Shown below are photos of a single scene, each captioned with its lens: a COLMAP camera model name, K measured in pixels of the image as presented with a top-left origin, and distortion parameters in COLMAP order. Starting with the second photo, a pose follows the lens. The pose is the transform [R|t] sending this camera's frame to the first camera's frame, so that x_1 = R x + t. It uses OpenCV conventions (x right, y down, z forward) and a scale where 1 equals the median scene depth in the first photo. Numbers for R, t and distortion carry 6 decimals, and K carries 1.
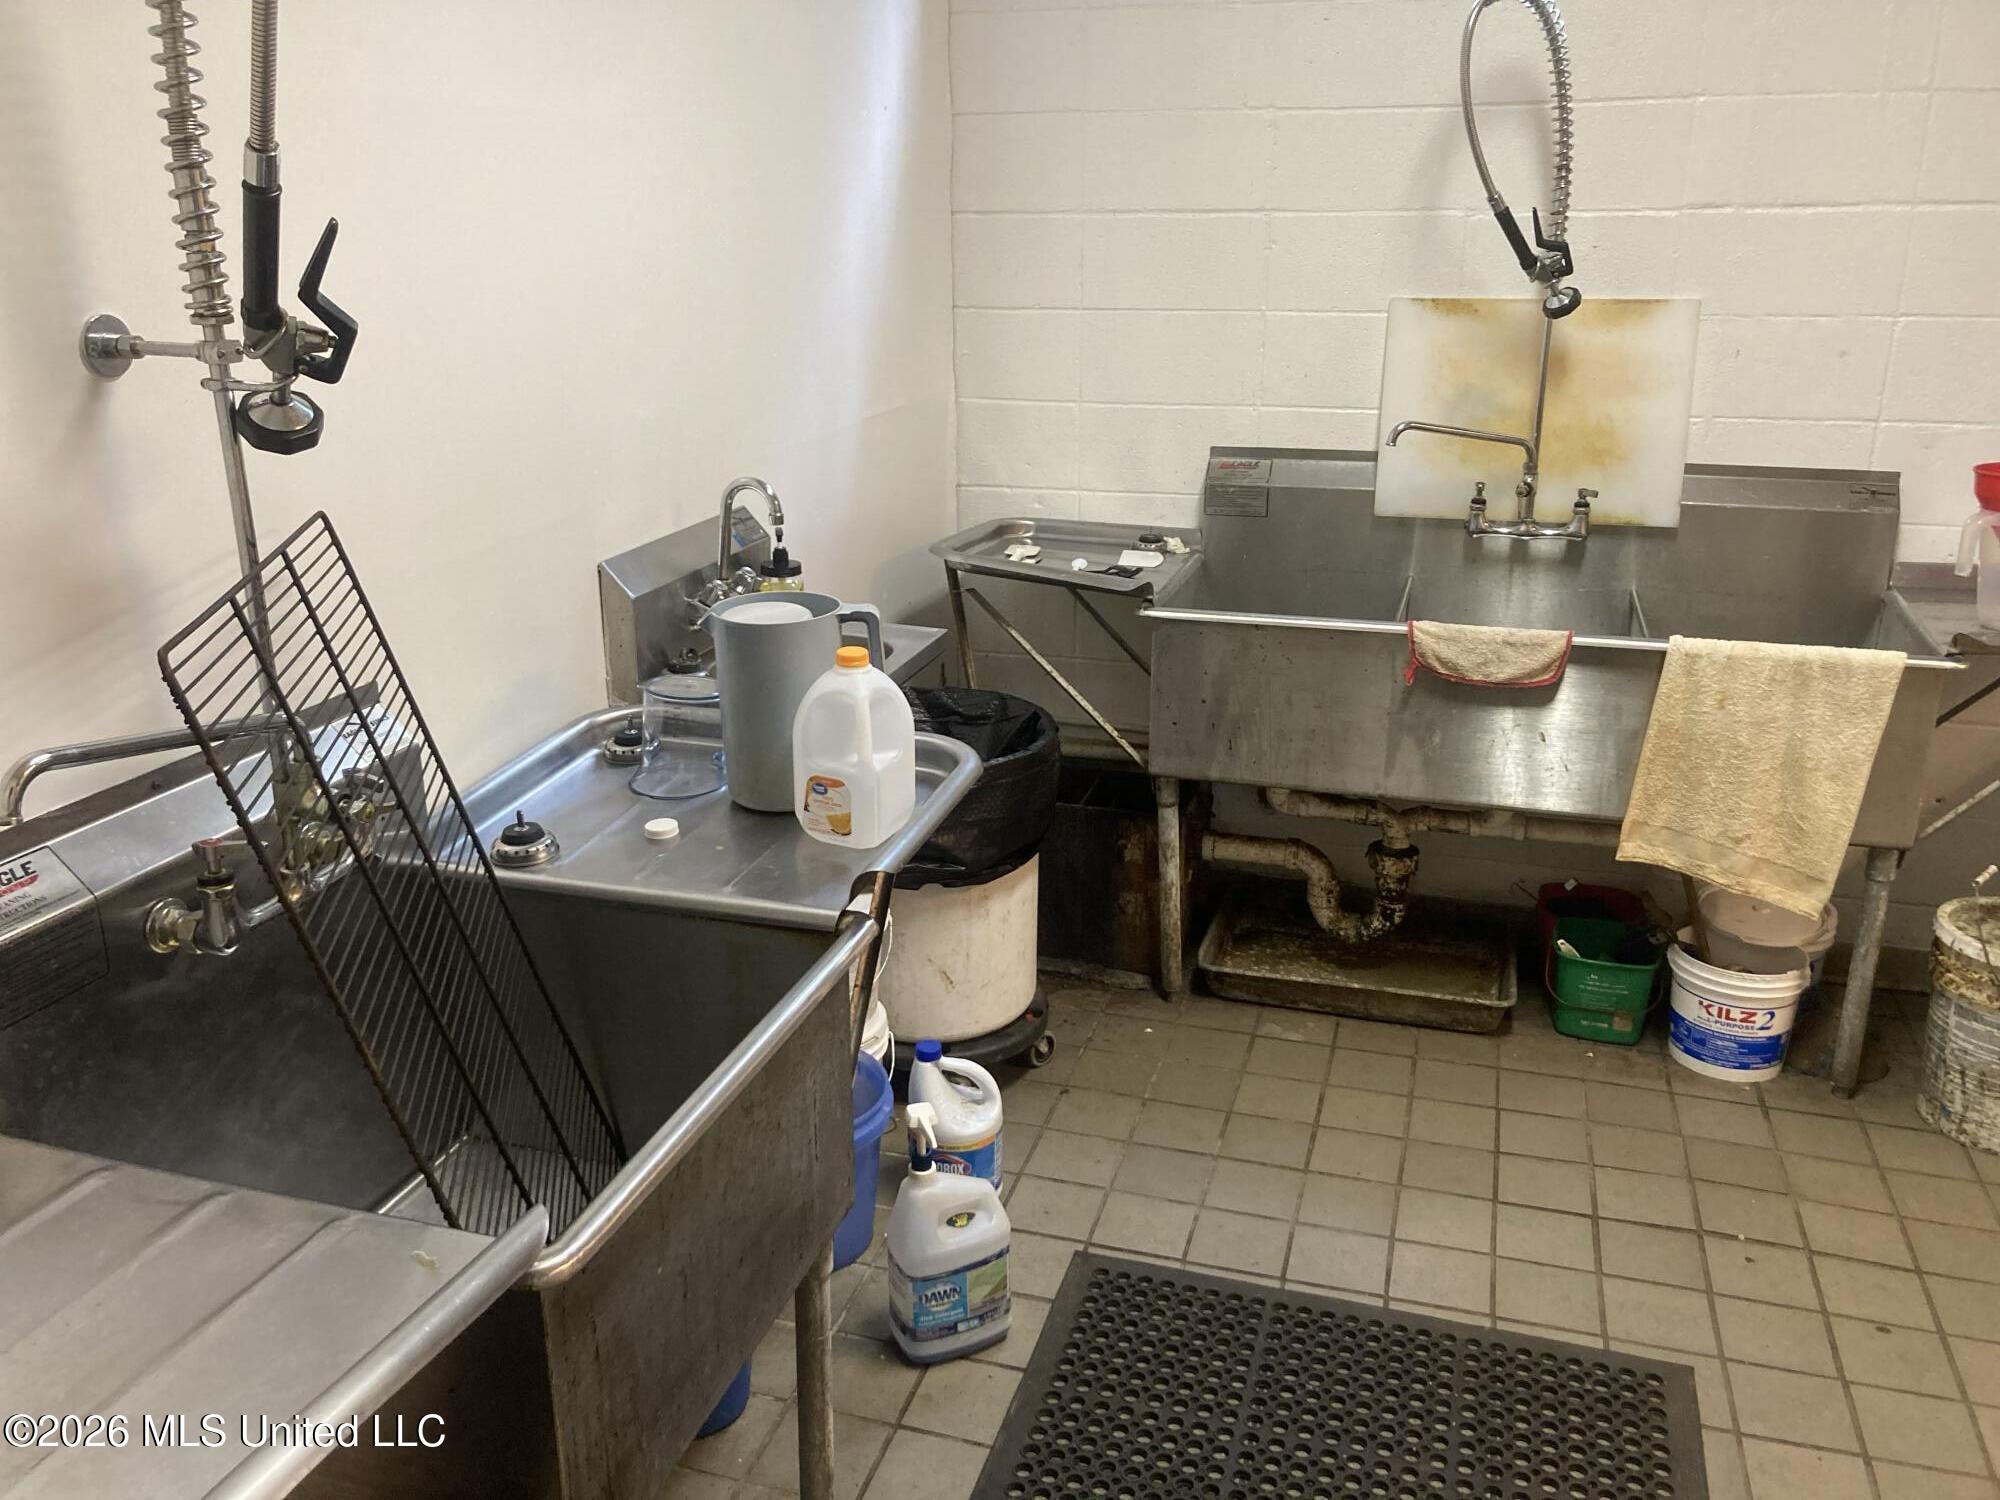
lens RADIAL K [[1625.0, 0, 1000.8], [0, 1625.0, 746.0], [0, 0, 1]] dist [0.014979, 0.010112]
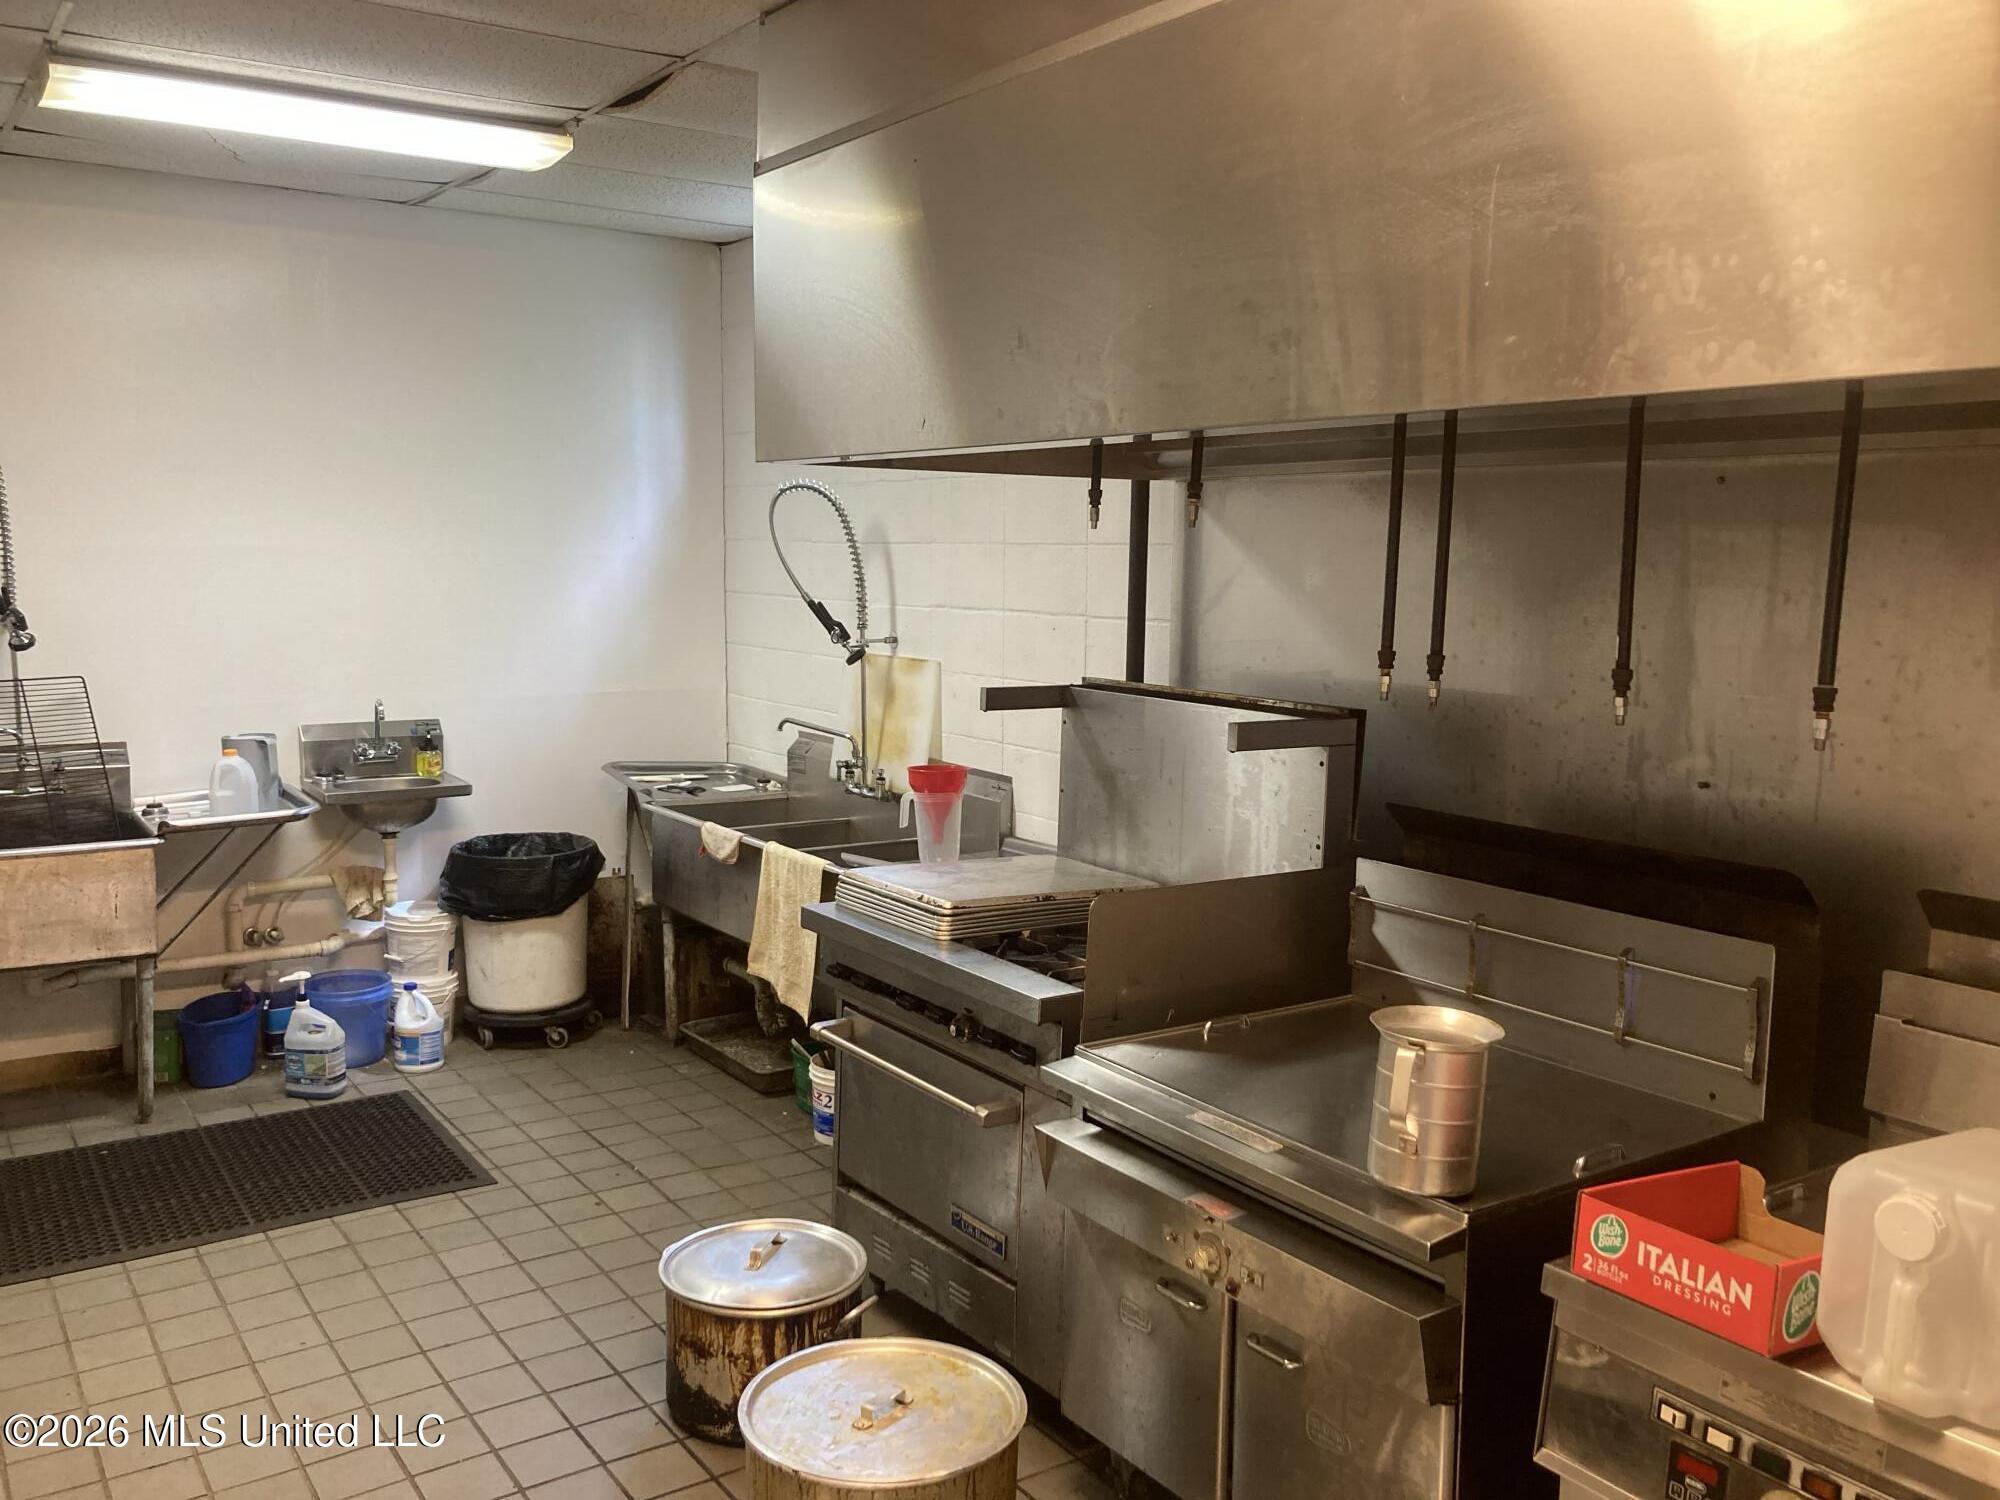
lens RADIAL K [[1625.0, 0, 994.4], [0, 1625.0, 754.8], [0, 0, 1]] dist [0.014979, 0.010112]
pose [[0.793271, 0.096901, -0.601109, 1.460863], [-0.225066, 0.963997, -0.141616, 0.031181], [0.565744, 0.247629, 0.786520, -0.208441]]
